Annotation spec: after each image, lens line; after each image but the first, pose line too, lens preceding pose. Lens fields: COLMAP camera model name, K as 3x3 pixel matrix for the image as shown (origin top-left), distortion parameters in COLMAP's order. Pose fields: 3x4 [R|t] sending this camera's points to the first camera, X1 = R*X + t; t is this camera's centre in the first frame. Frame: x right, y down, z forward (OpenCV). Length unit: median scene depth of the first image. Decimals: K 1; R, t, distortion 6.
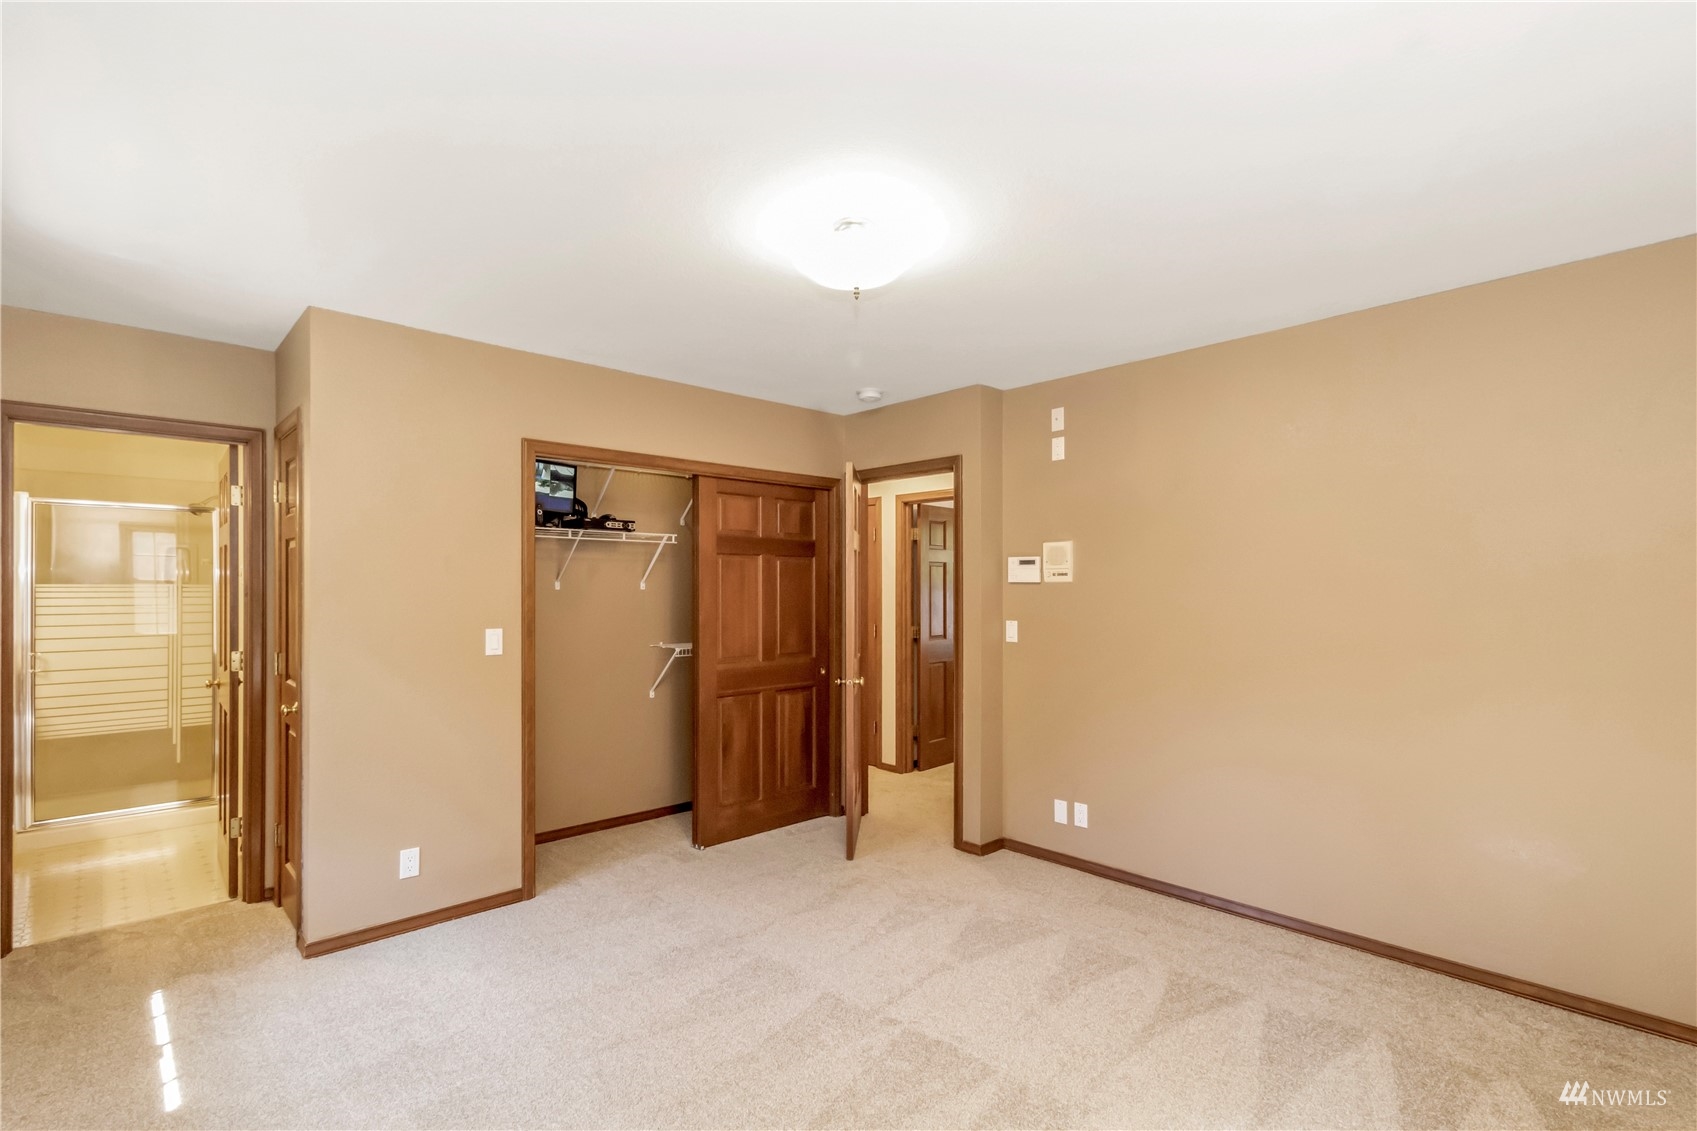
lens RADIAL K [[790.9, 0, 851.0], [0, 790.9, 579.2], [0, 0, 1]] dist [0.010068, -0.002126]
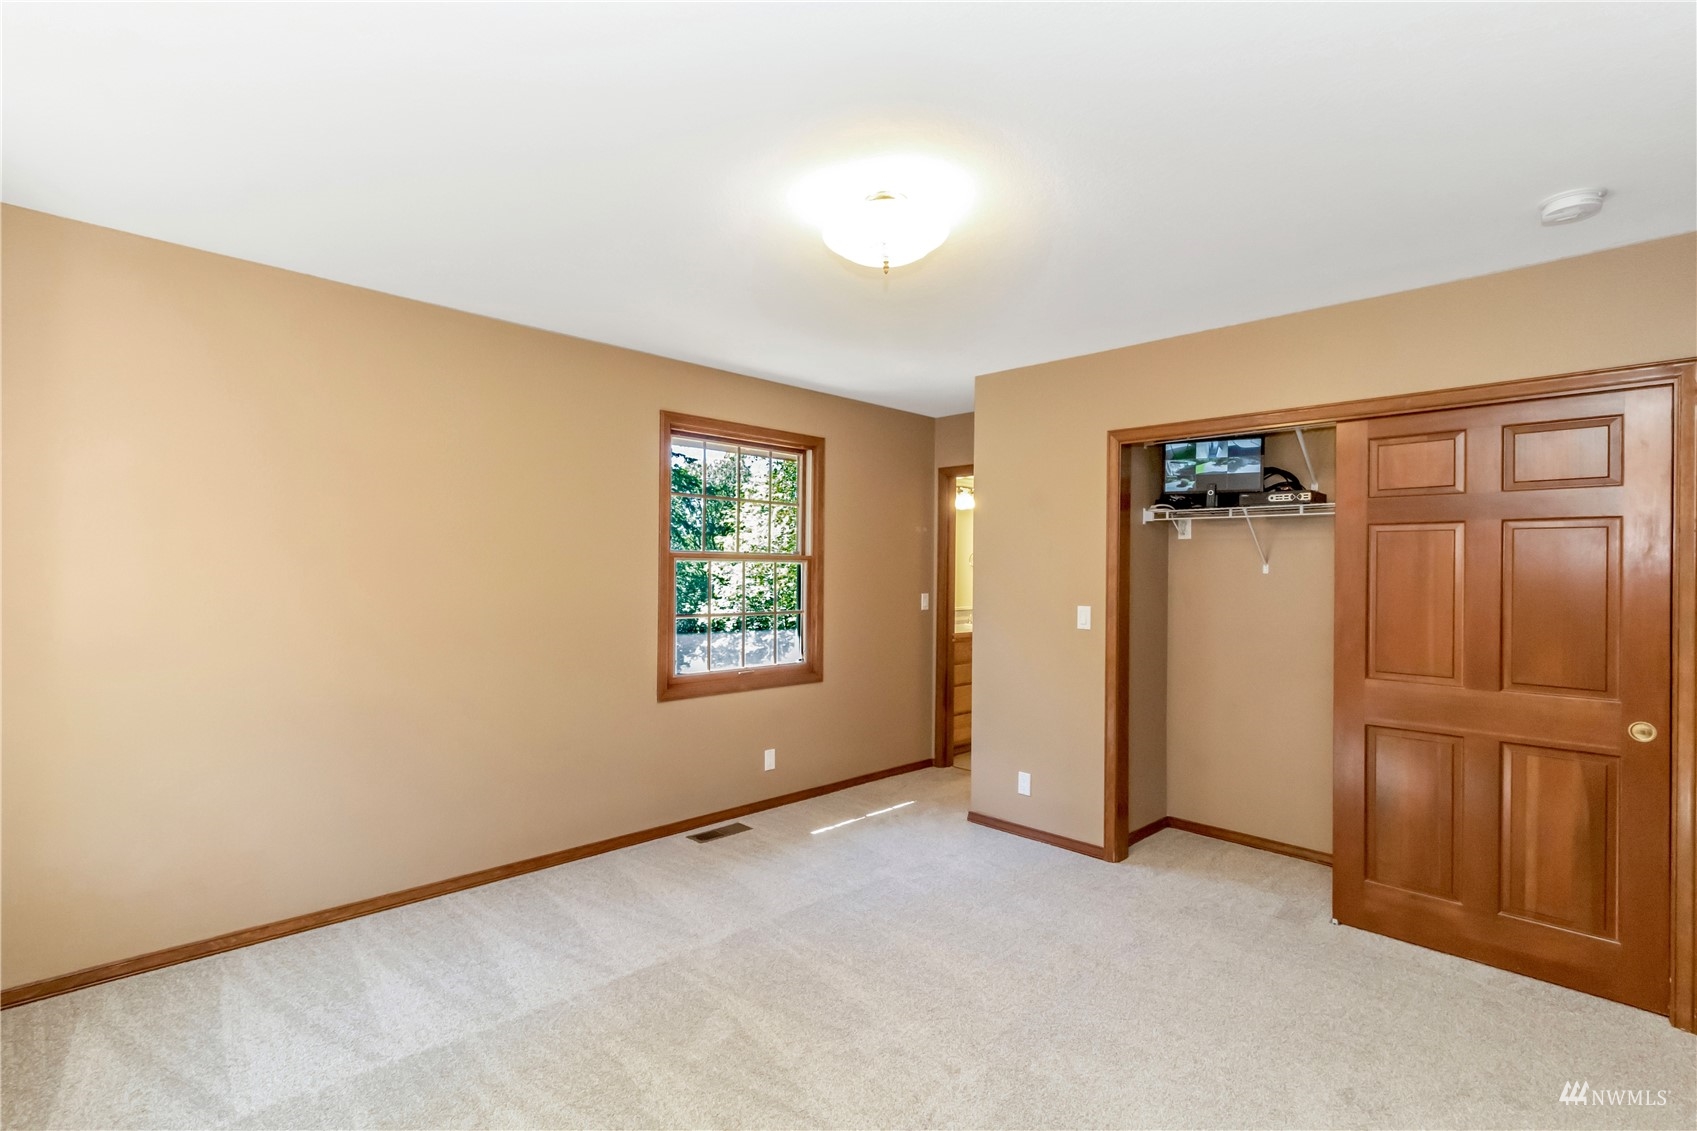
lens RADIAL K [[790.9, 0, 857.7], [0, 790.9, 571.7], [0, 0, 1]] dist [0.010068, -0.002126]
pose [[0.030983, 0.000418, -0.999520, 0.553305], [-0.002032, 0.999998, 0.000356, 0.011804], [0.999518, 0.002020, 0.030984, 0.536479]]
